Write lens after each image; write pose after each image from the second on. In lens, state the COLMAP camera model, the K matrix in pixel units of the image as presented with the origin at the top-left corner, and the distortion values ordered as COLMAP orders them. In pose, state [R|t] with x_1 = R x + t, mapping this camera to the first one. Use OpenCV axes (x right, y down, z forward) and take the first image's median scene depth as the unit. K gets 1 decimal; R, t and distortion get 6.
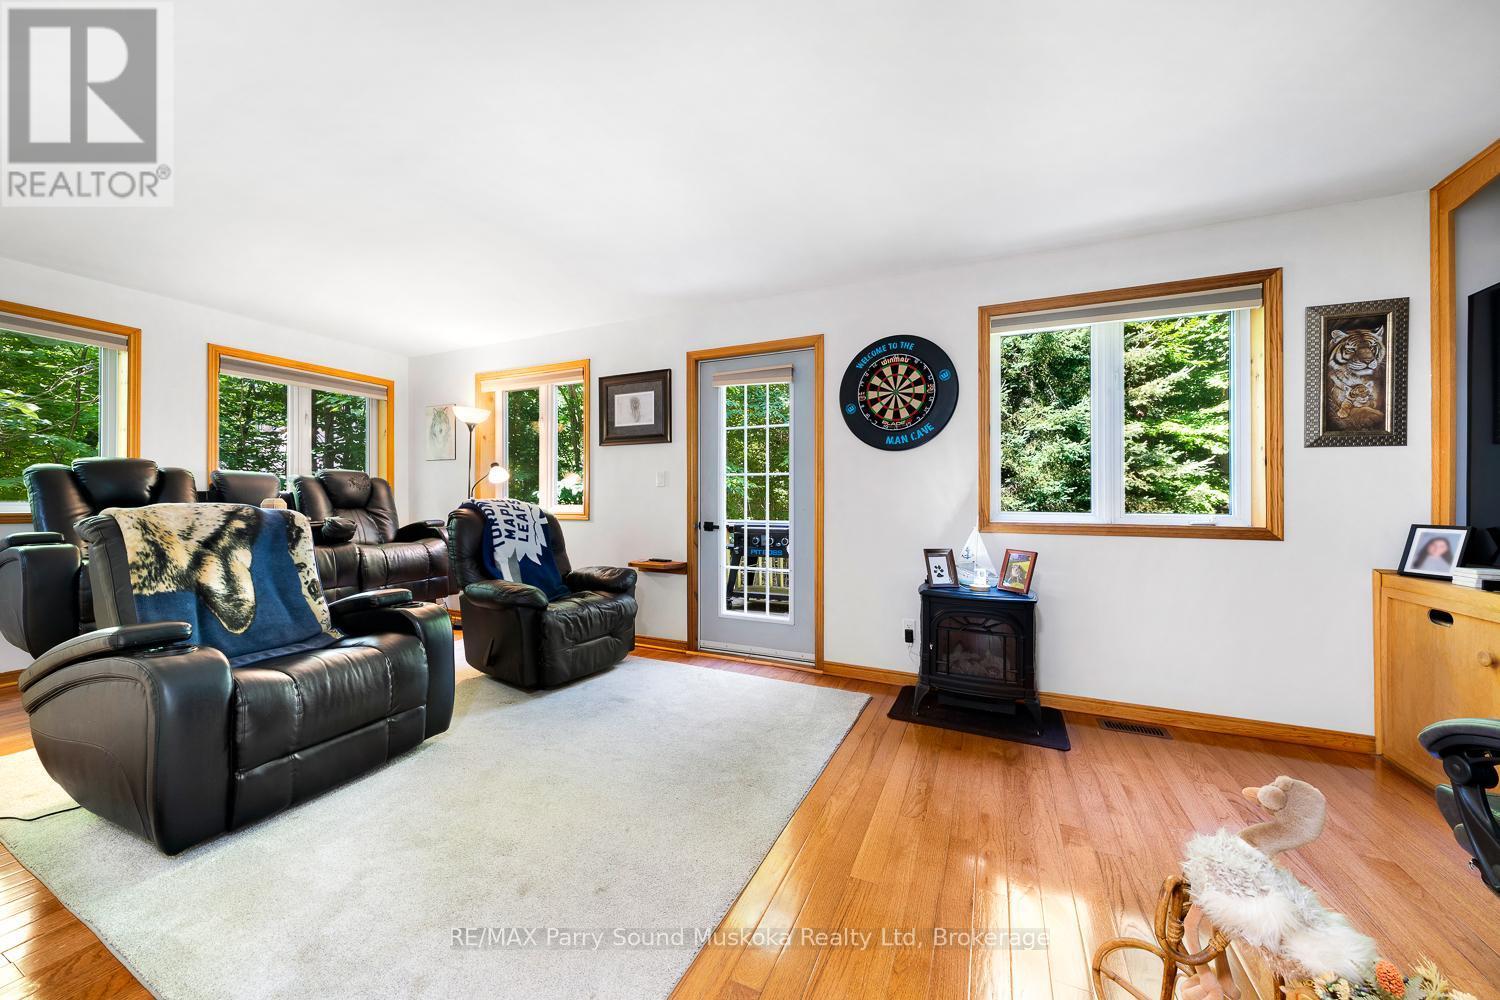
lens RADIAL K [[522.6, 0, 759.5], [0, 522.6, 506.2], [0, 0, 1]] dist [-0.000435, 0.000083]
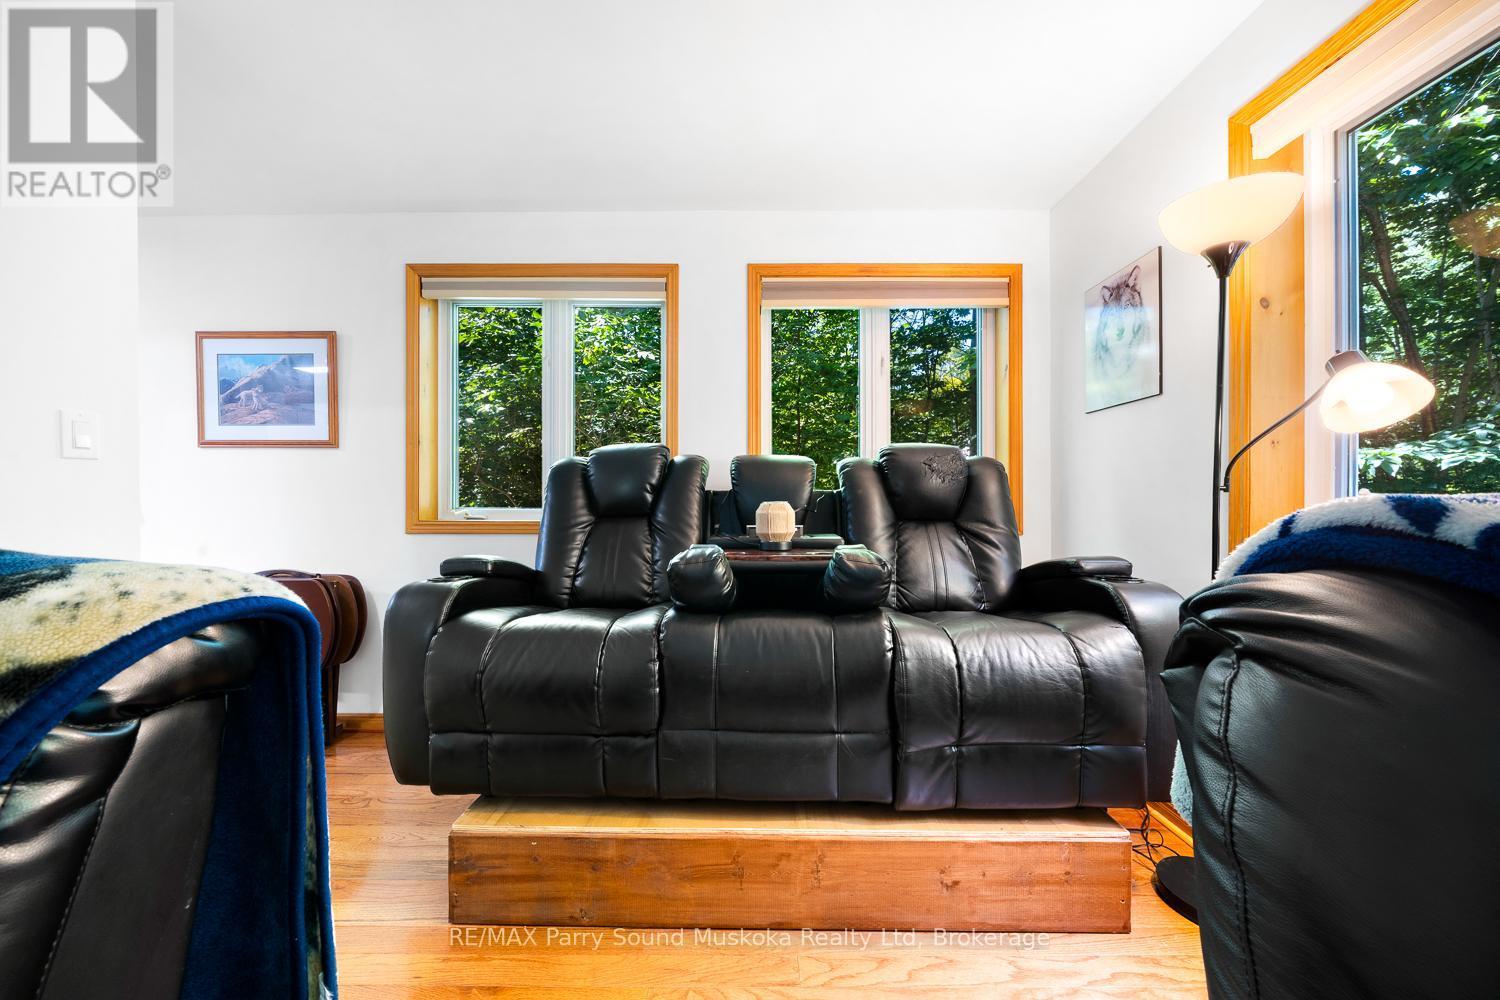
lens RADIAL K [[522.6, 0, 759.5], [0, 522.6, 506.2], [0, 0, 1]] dist [-0.000435, 0.000083]
pose [[0.401726, -0.002196, -0.915757, -0.436947], [-0.002800, 0.999990, -0.003627, -0.008611], [0.915756, 0.004021, 0.401715, 0.721198]]
